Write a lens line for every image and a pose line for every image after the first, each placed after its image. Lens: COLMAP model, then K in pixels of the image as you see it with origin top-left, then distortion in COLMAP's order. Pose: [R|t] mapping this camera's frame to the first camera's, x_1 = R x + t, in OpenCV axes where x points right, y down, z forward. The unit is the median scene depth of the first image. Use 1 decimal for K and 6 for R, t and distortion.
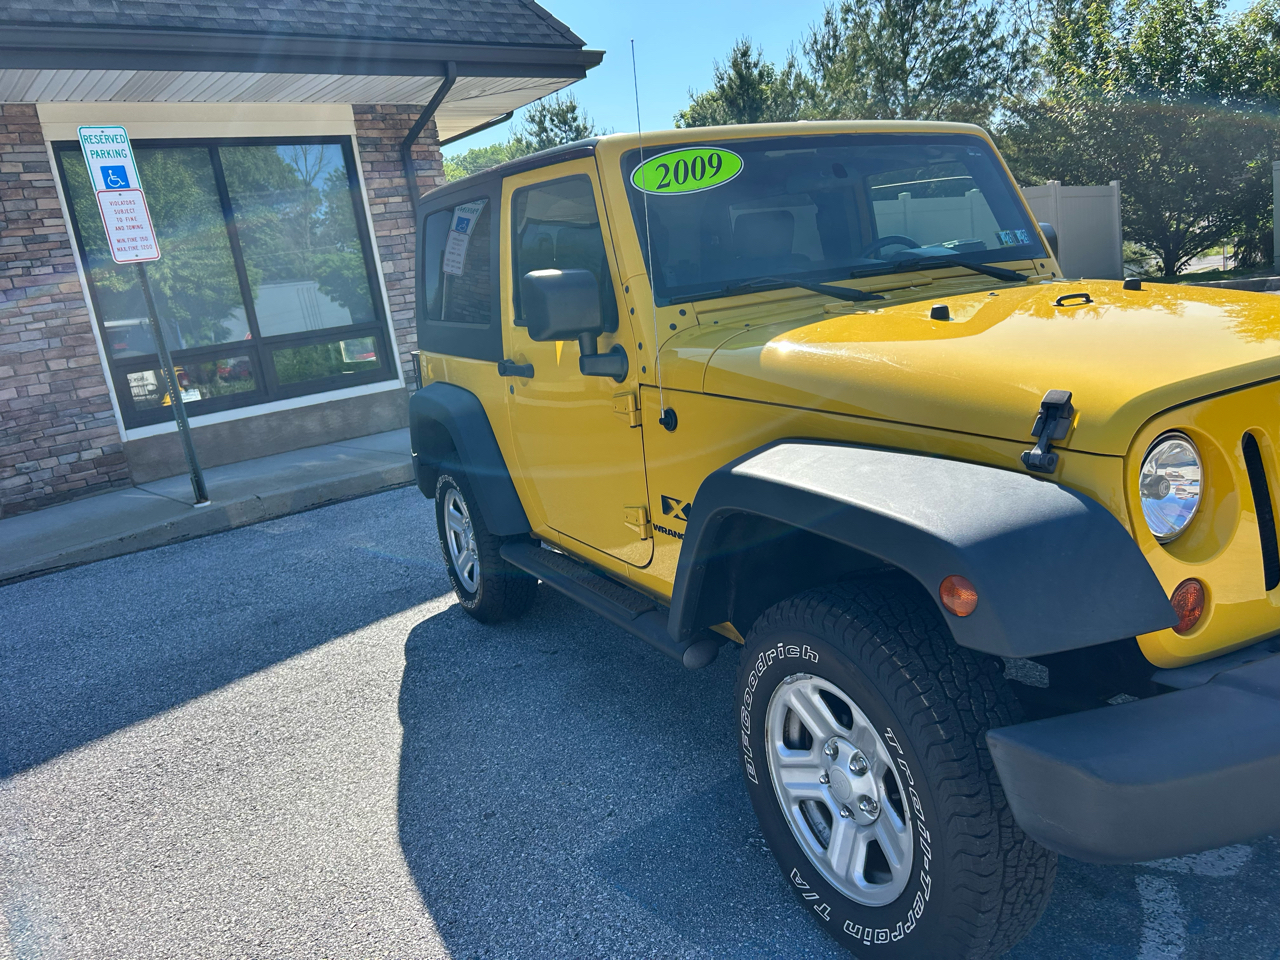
lens RADIAL K [[1006.3, 0, 640.0], [0, 1006.3, 480.0], [0, 0, 1]] dist [0.049130, -0.080885]
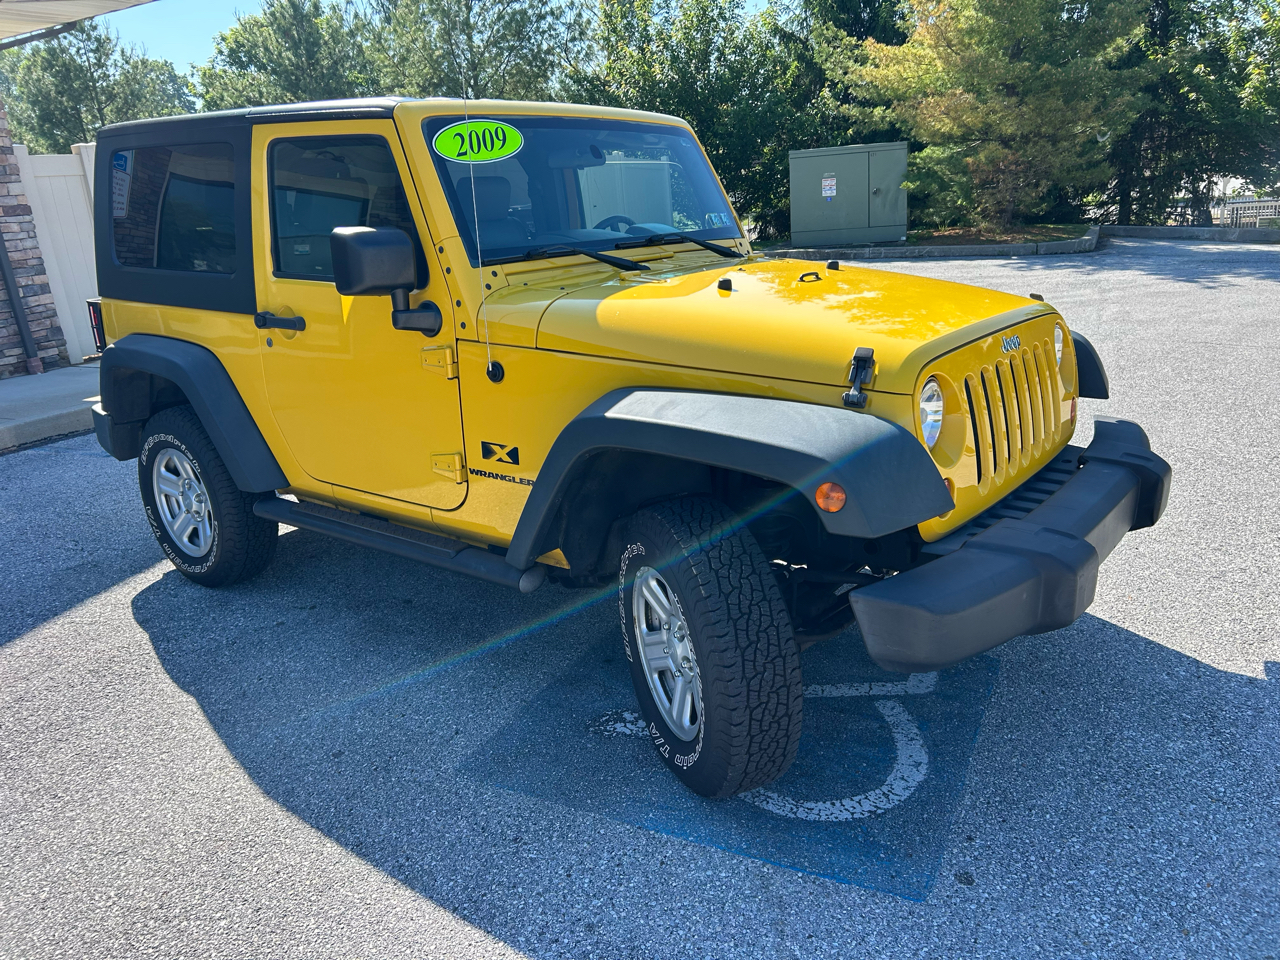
lens RADIAL K [[1016.0, 0, 676.1], [0, 1016.0, 477.8], [0, 0, 1]] dist [0.008104, -0.034034]
pose [[0.890720, -0.055071, 0.451204, -0.278186], [0.035322, 0.998018, 0.052081, 0.004371], [-0.453178, -0.030452, 0.890900, -0.076841]]
